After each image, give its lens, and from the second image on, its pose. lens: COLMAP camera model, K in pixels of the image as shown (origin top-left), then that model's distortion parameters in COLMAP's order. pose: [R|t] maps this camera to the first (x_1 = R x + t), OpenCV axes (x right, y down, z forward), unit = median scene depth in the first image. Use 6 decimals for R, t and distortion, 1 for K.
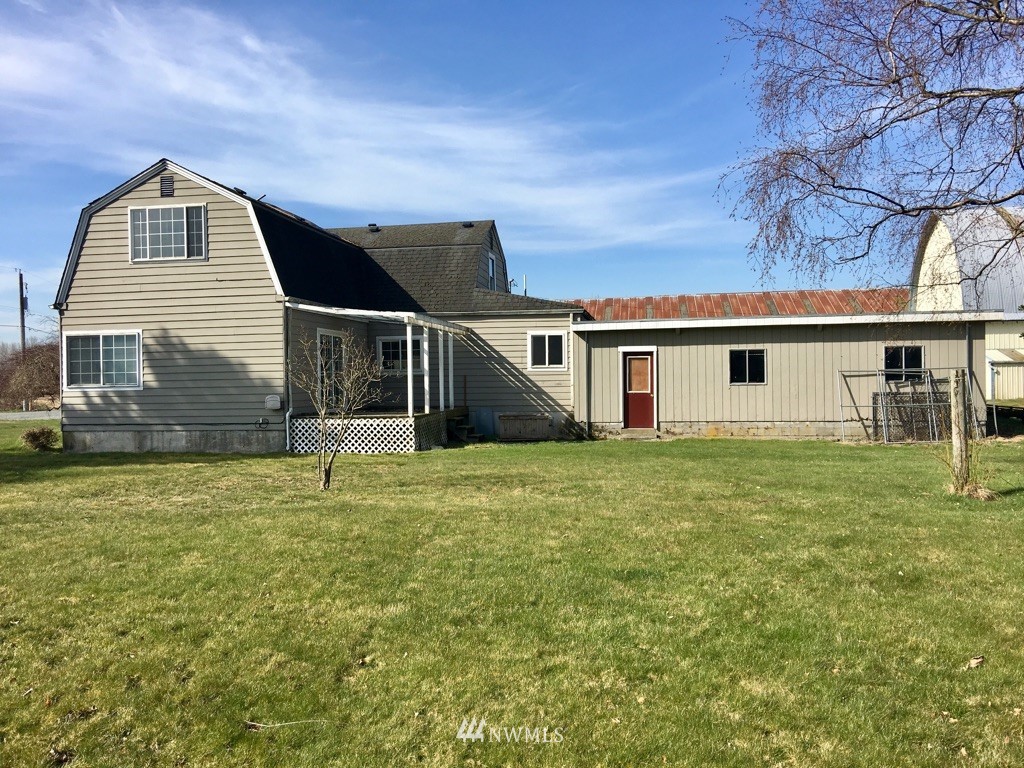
lens RADIAL K [[849.4, 0, 510.2], [0, 849.4, 381.9], [0, 0, 1]] dist [0.087285, -0.149157]
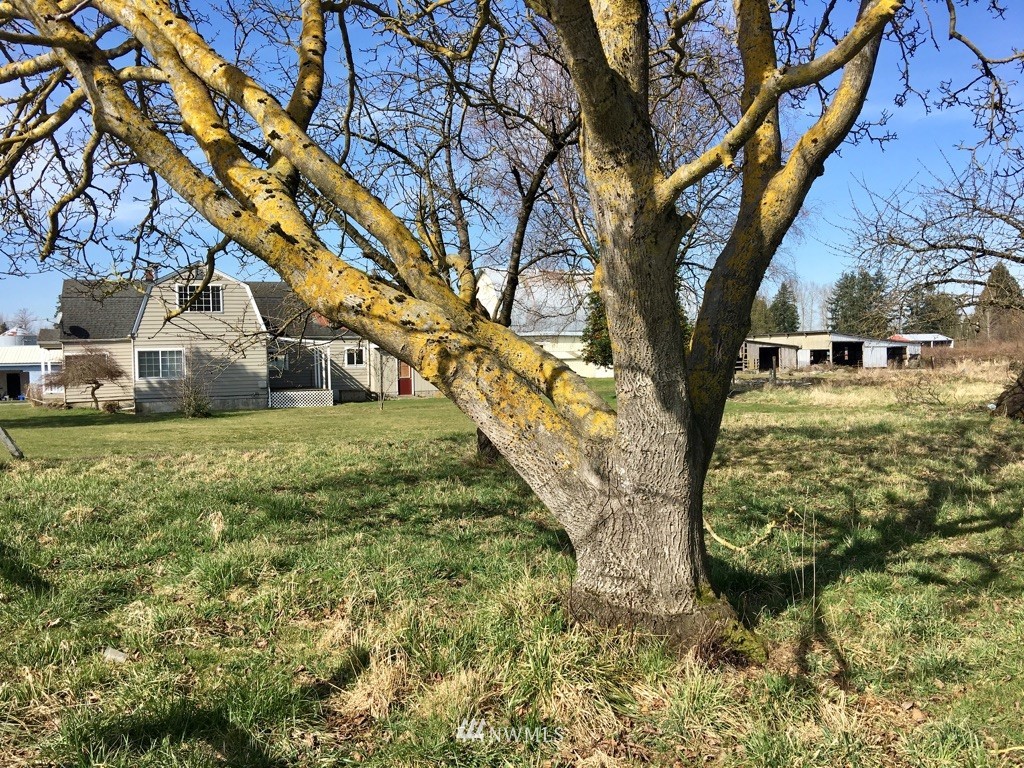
lens RADIAL K [[849.4, 0, 510.2], [0, 849.4, 381.9], [0, 0, 1]] dist [0.087285, -0.149157]
pose [[0.834856, -0.015416, 0.550253, -0.864645], [0.006193, 0.999808, 0.018614, -0.016103], [-0.550434, -0.012132, 0.834791, -0.991115]]
